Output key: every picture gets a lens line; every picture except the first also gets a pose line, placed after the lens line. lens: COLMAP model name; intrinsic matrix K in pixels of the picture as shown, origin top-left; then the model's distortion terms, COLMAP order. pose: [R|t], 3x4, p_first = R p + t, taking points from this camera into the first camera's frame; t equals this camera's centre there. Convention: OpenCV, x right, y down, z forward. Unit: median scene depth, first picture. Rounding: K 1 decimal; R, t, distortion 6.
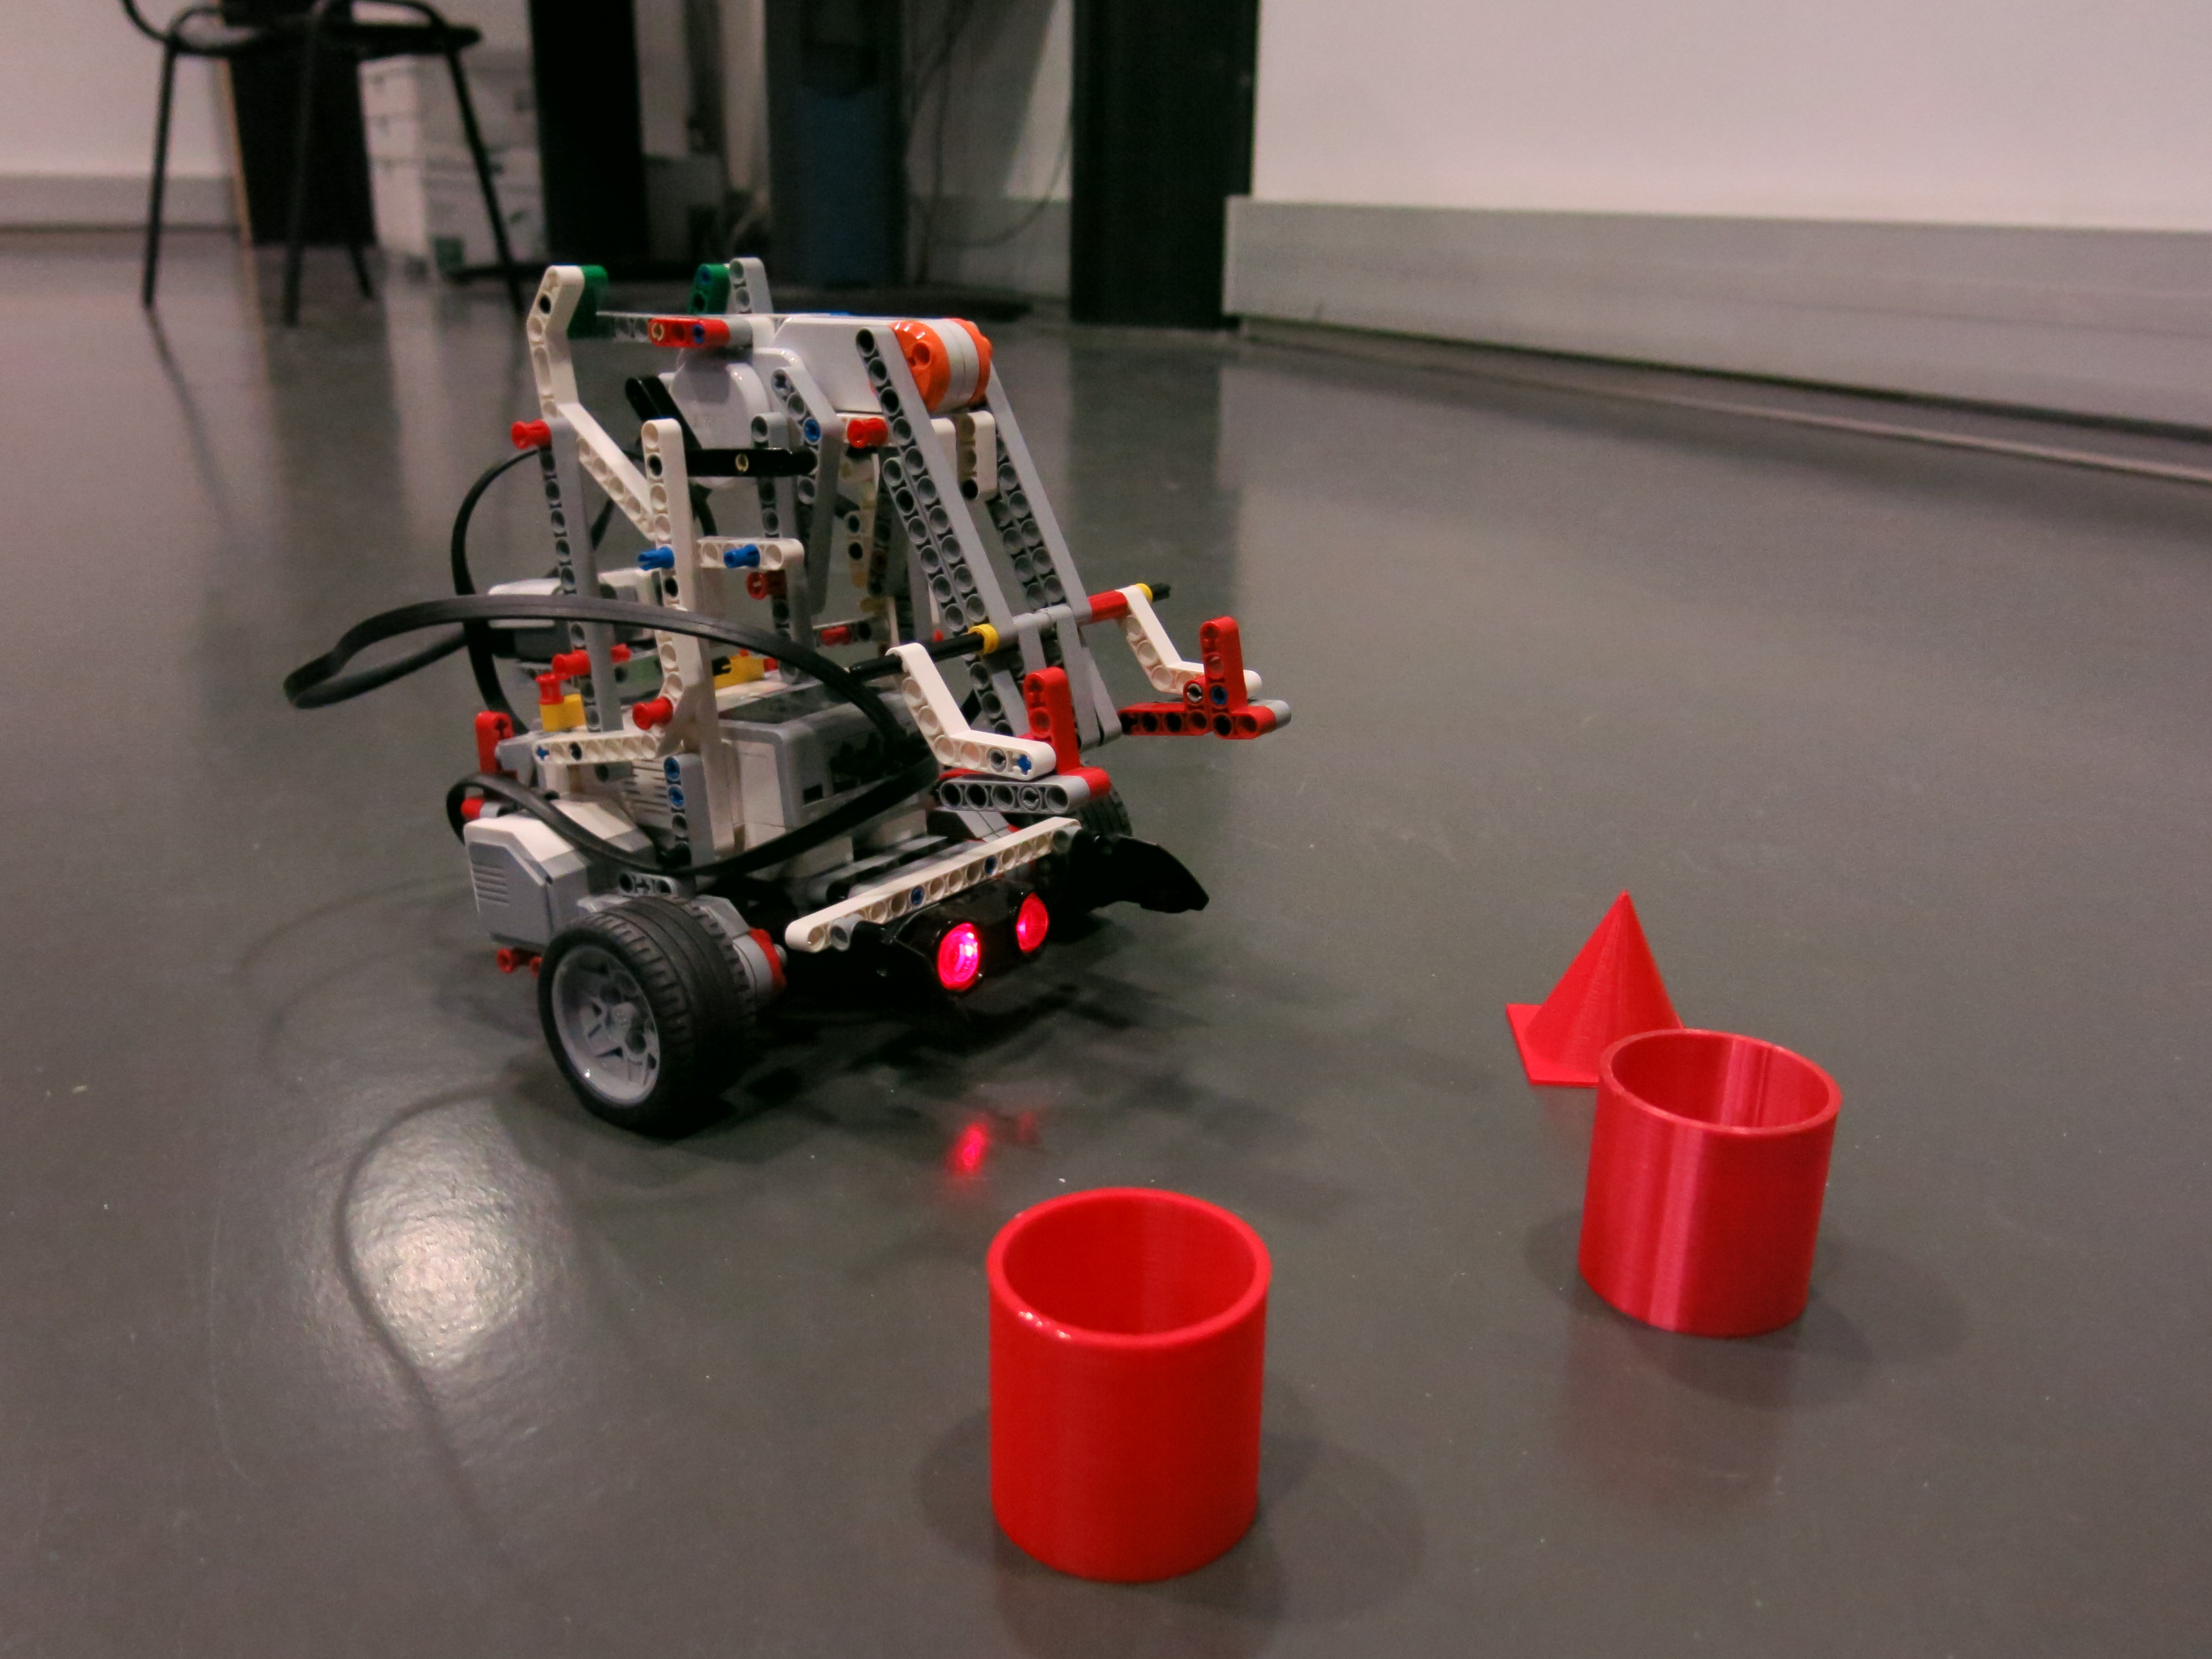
lens RADIAL K [[1832.8, 0, 1104.0], [0, 1832.8, 855.8], [0, 0, 1]] dist [-0.026778, 0.011162]
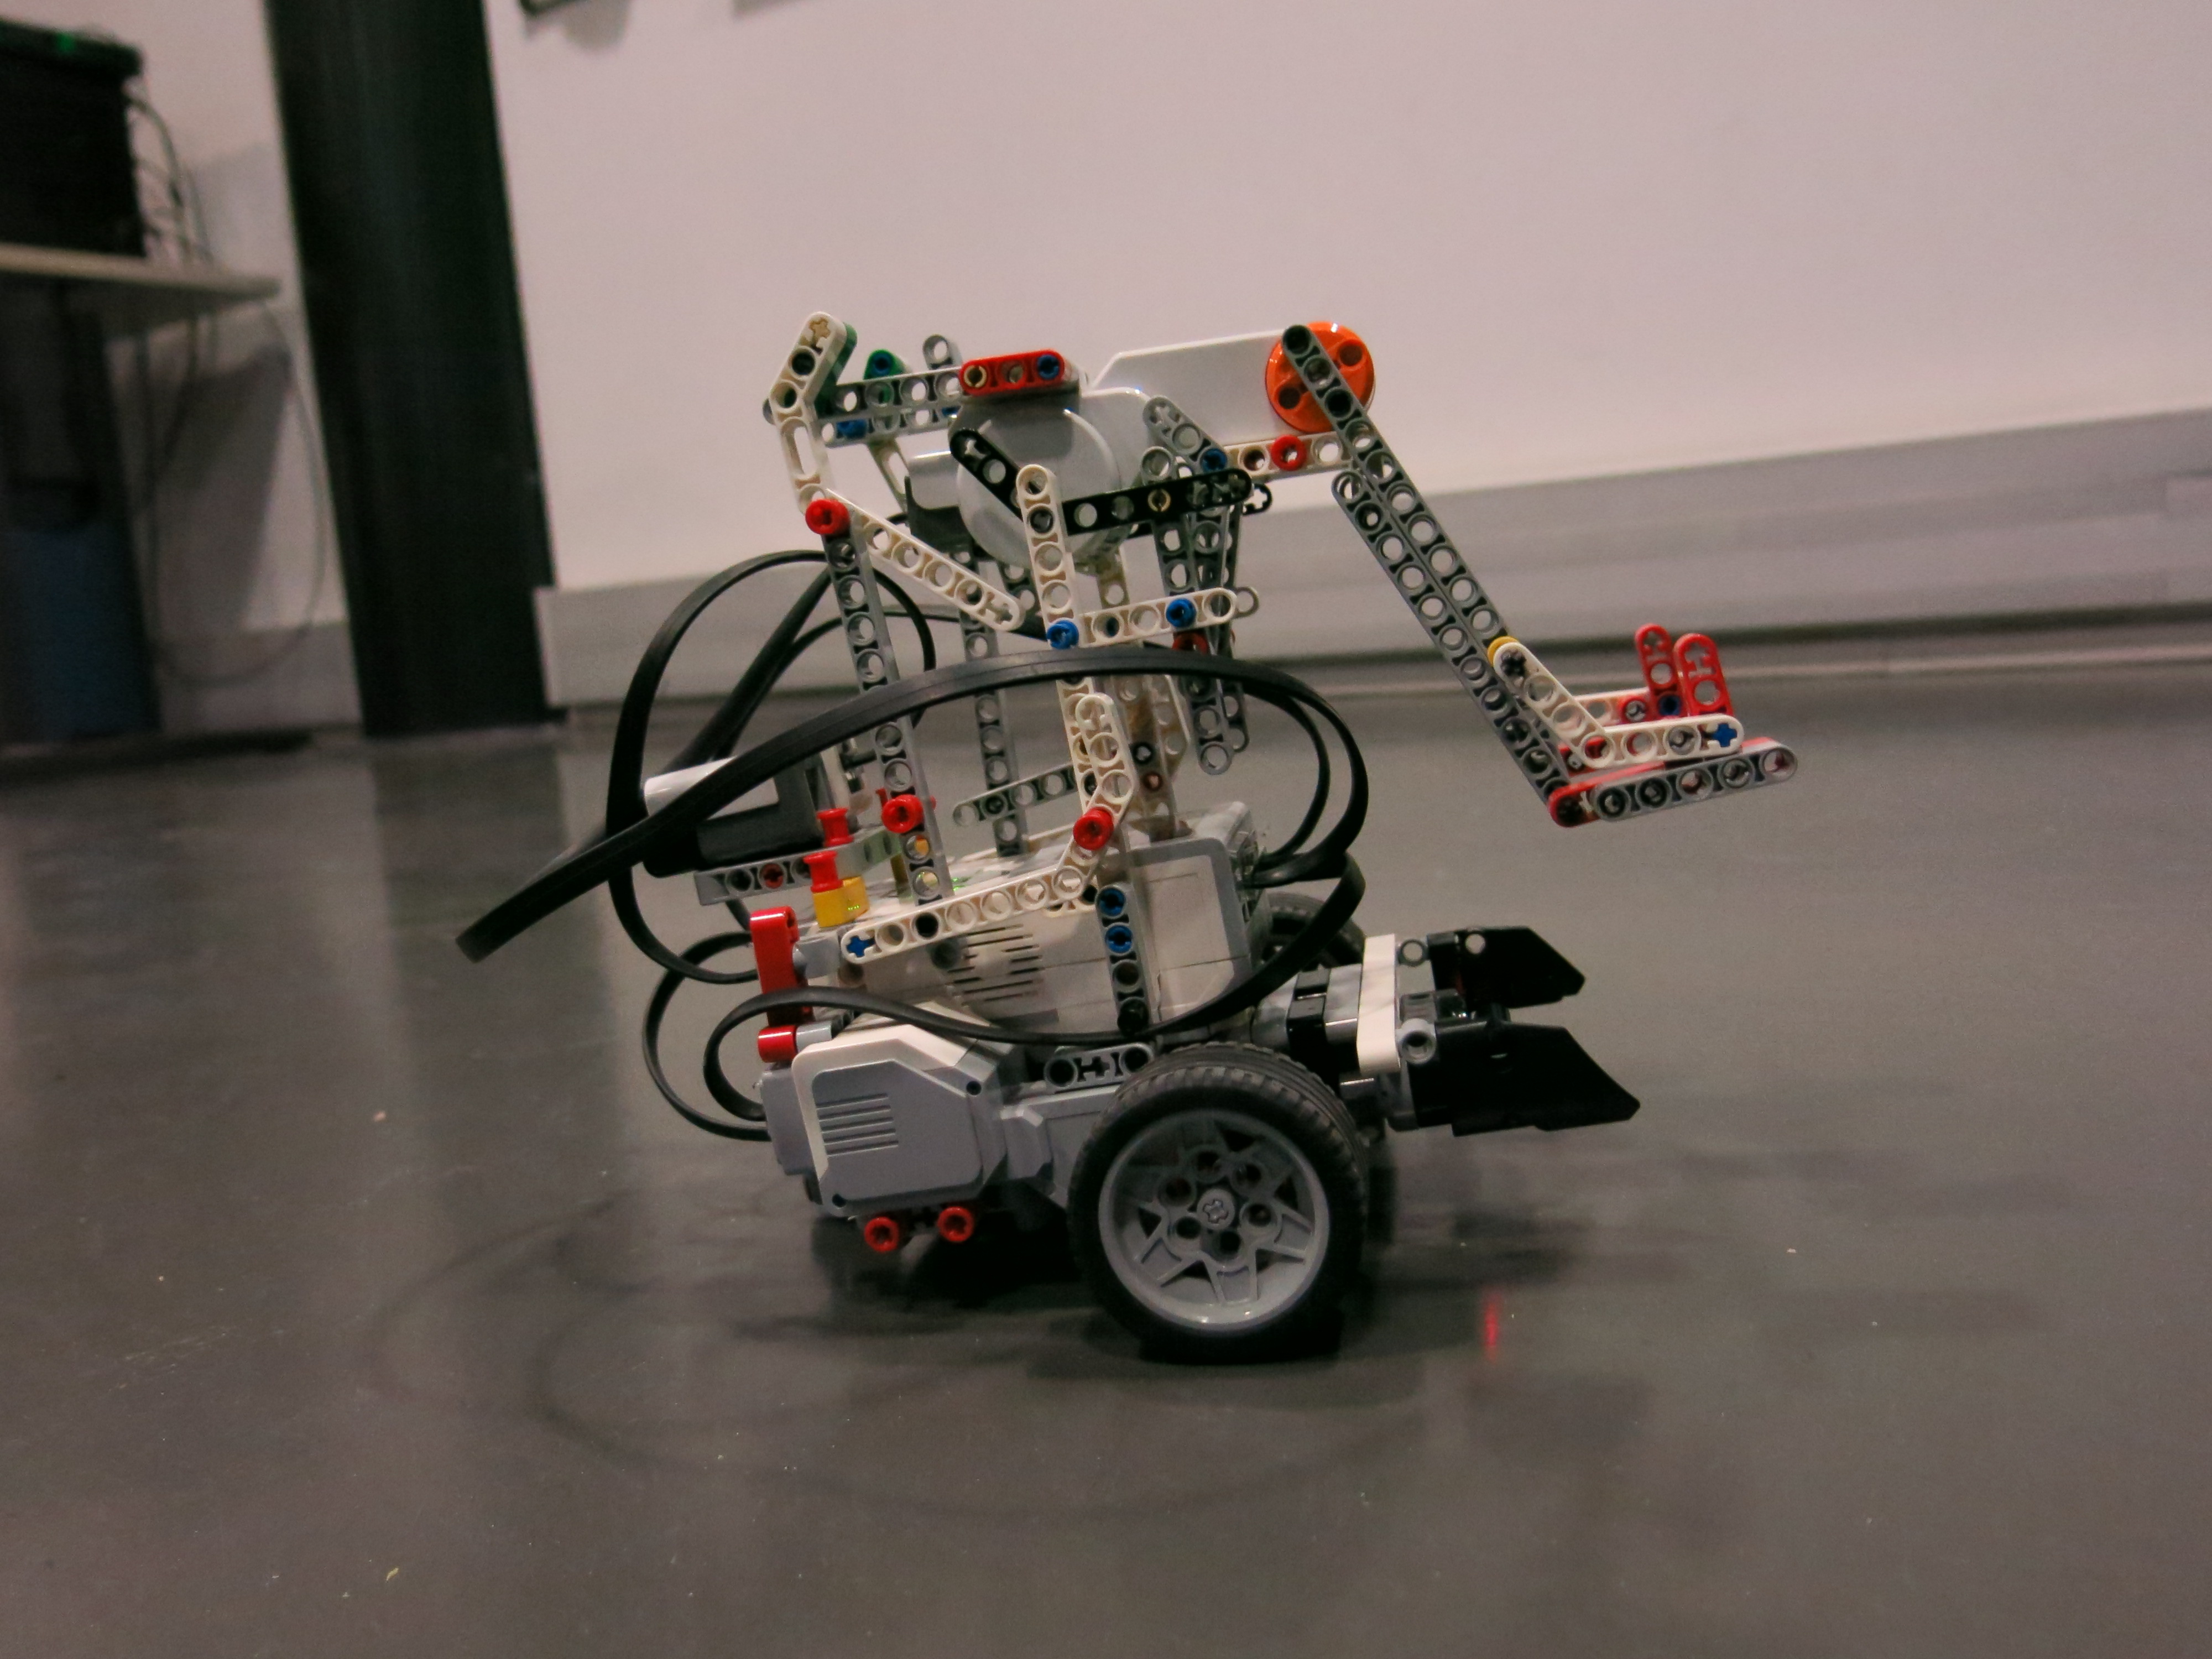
lens RADIAL K [[1832.8, 0, 1104.0], [0, 1832.8, 855.8], [0, 0, 1]] dist [-0.026778, 0.011162]
pose [[0.887436, -0.158985, 0.432644, -0.577145], [0.251997, 0.953282, -0.166587, 0.061645], [-0.385947, 0.256860, 0.886041, 0.323653]]
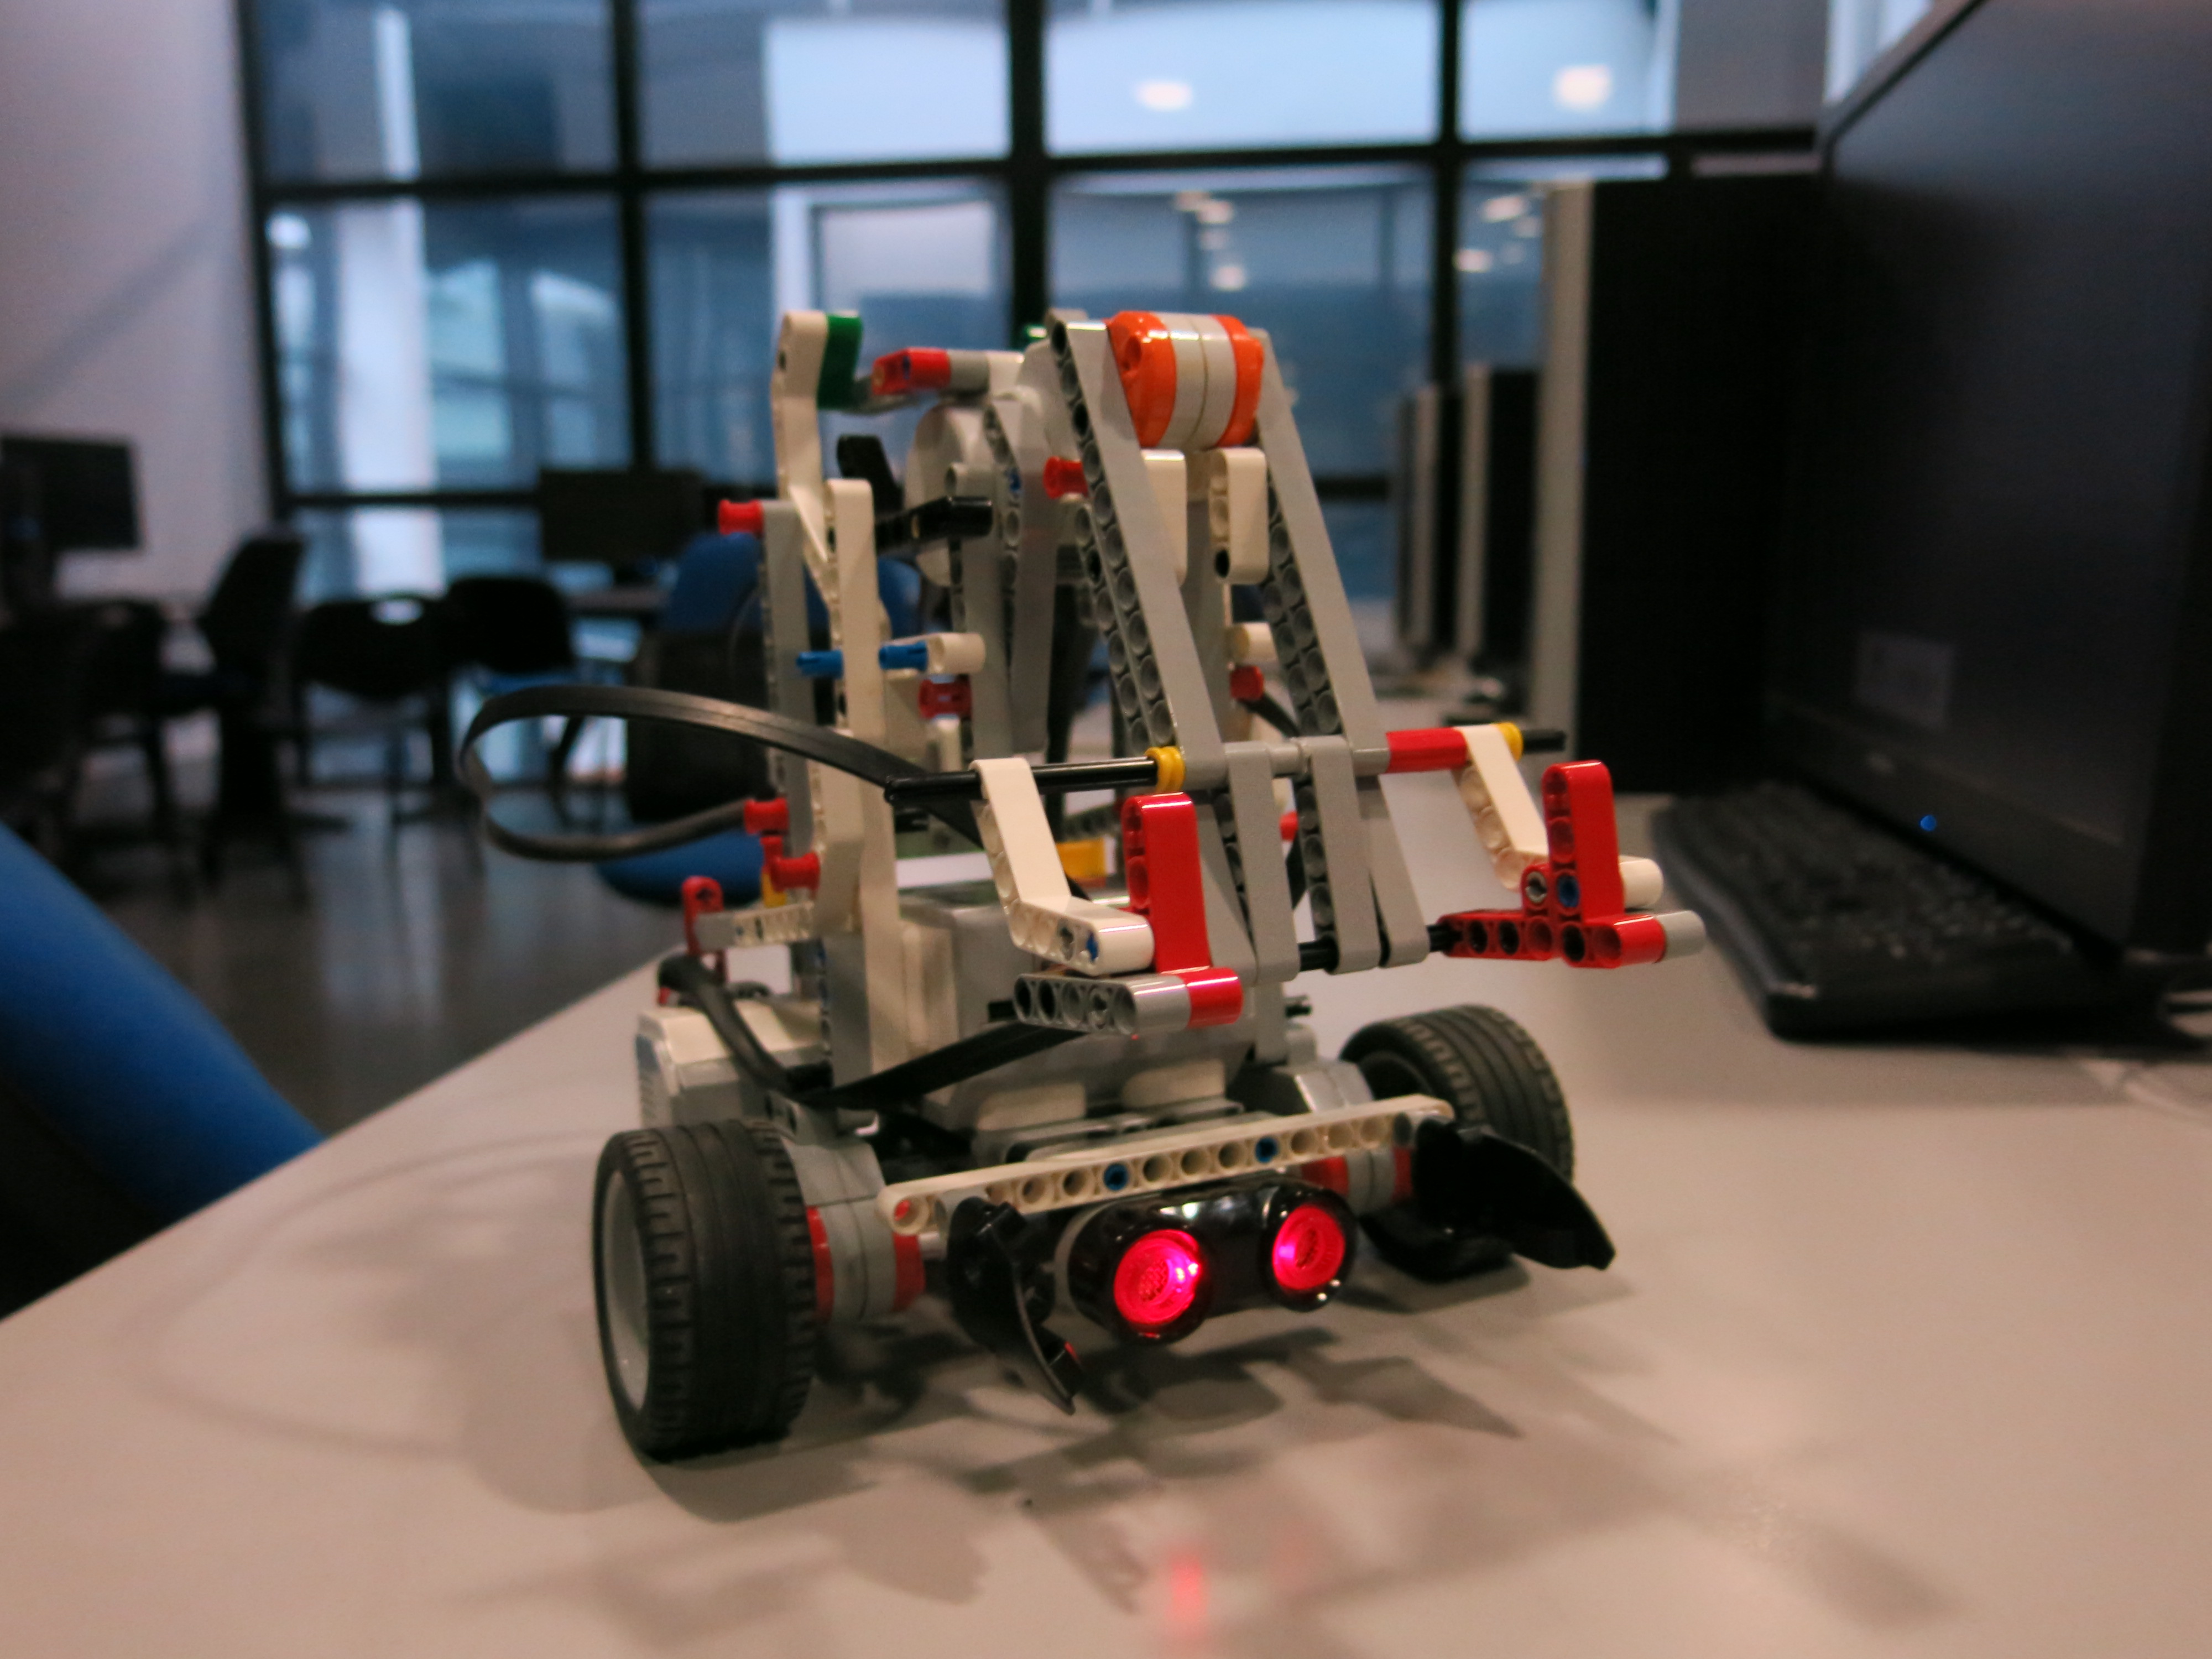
lens RADIAL K [[1832.8, 0, 1104.0], [0, 1832.8, 855.8], [0, 0, 1]] dist [-0.026778, 0.011162]
pose [[0.890009, 0.050173, -0.453175, 0.191434], [-0.129736, 0.980709, -0.146215, 0.005441], [0.437096, 0.188926, 0.879349, 0.415488]]
